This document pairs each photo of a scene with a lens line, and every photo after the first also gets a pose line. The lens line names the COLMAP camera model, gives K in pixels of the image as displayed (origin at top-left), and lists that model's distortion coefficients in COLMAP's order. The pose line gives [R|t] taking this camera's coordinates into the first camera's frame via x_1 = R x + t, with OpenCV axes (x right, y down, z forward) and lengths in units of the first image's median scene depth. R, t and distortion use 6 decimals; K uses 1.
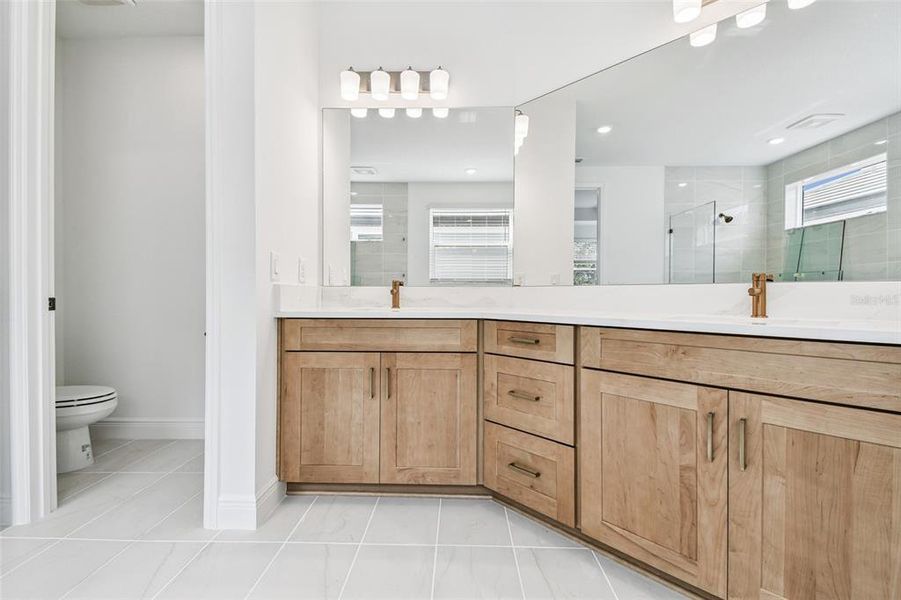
lens RADIAL K [[399.8, 0, 434.9], [0, 399.8, 296.1], [0, 0, 1]] dist [0.002597, -0.000083]
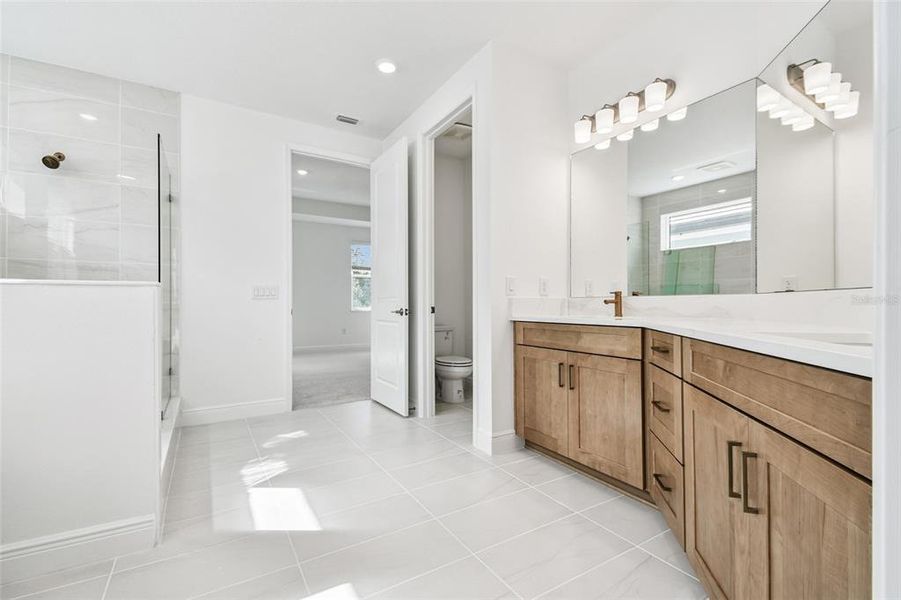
lens RADIAL K [[405.7, 0, 450.5], [0, 405.7, 300.0], [0, 0, 1]] dist [0.023148, -0.022357]
pose [[0.521761, -0.013622, -0.852983, 0.747083], [0.000489, 0.999877, -0.015668, 0.001511], [0.853091, 0.007758, 0.521704, 0.031384]]
